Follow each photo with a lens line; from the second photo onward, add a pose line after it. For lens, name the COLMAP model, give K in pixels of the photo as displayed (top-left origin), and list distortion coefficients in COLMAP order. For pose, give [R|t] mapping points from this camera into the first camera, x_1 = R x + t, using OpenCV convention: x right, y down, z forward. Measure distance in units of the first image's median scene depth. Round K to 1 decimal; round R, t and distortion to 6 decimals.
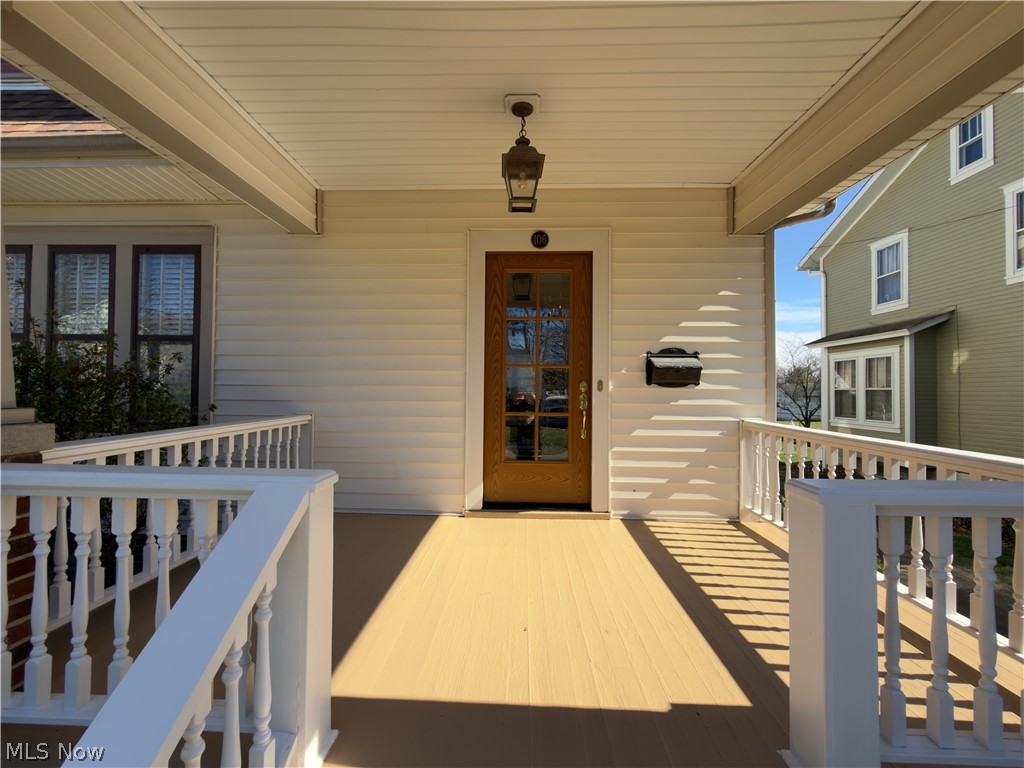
lens RADIAL K [[416.2, 0, 514.3], [0, 416.2, 378.8], [0, 0, 1]] dist [-0.002718, -0.000219]
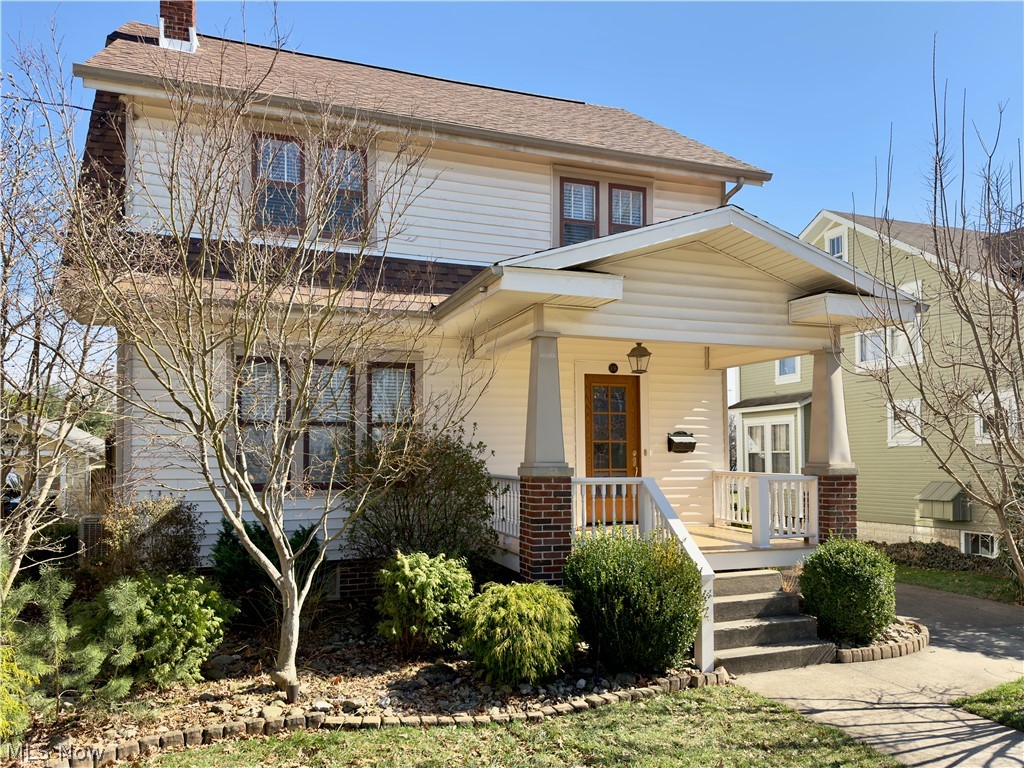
lens RADIAL K [[718.7, 0, 512.1], [0, 718.7, 390.7], [0, 0, 1]] dist [0.046161, -0.043974]
pose [[0.938619, 0.022240, 0.344237, -1.391593], [-0.002221, 0.998288, -0.058440, -0.065802], [-0.344948, 0.054089, 0.937062, -1.698003]]
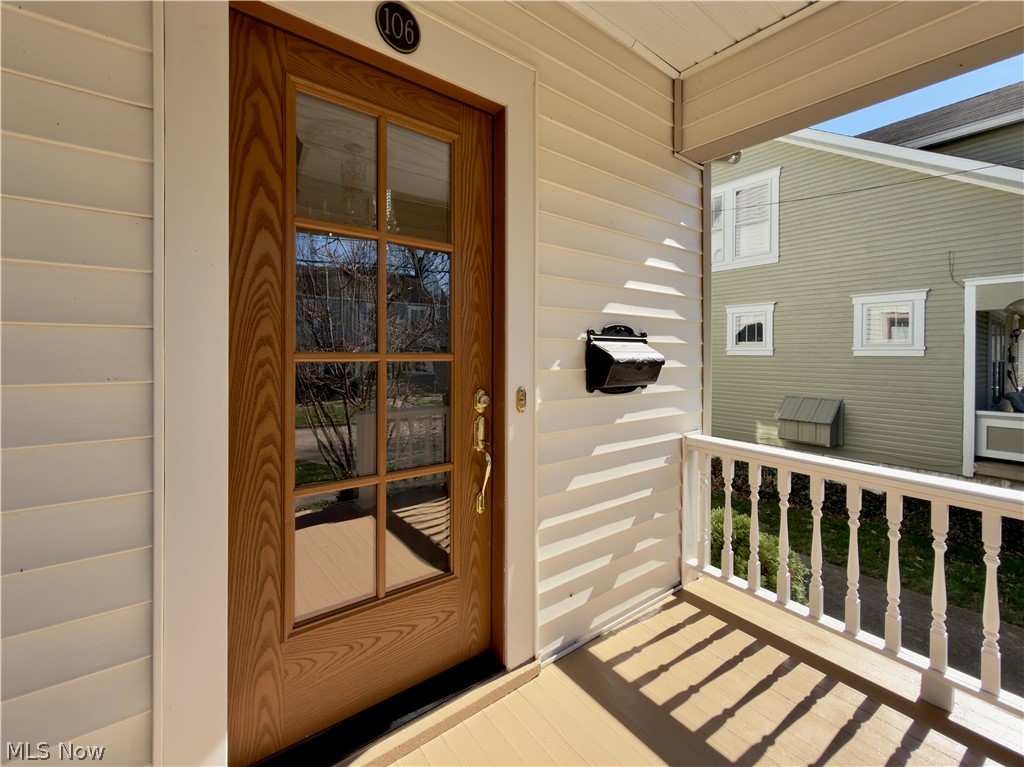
lens RADIAL K [[416.2, 0, 493.5], [0, 416.2, 353.7], [0, 0, 1]] dist [-0.002718, -0.000219]
pose [[0.792863, -0.006664, 0.609364, -0.105400], [-0.017721, 0.999265, 0.033985, -0.050482], [-0.609142, -0.037744, 0.792162, 0.647214]]
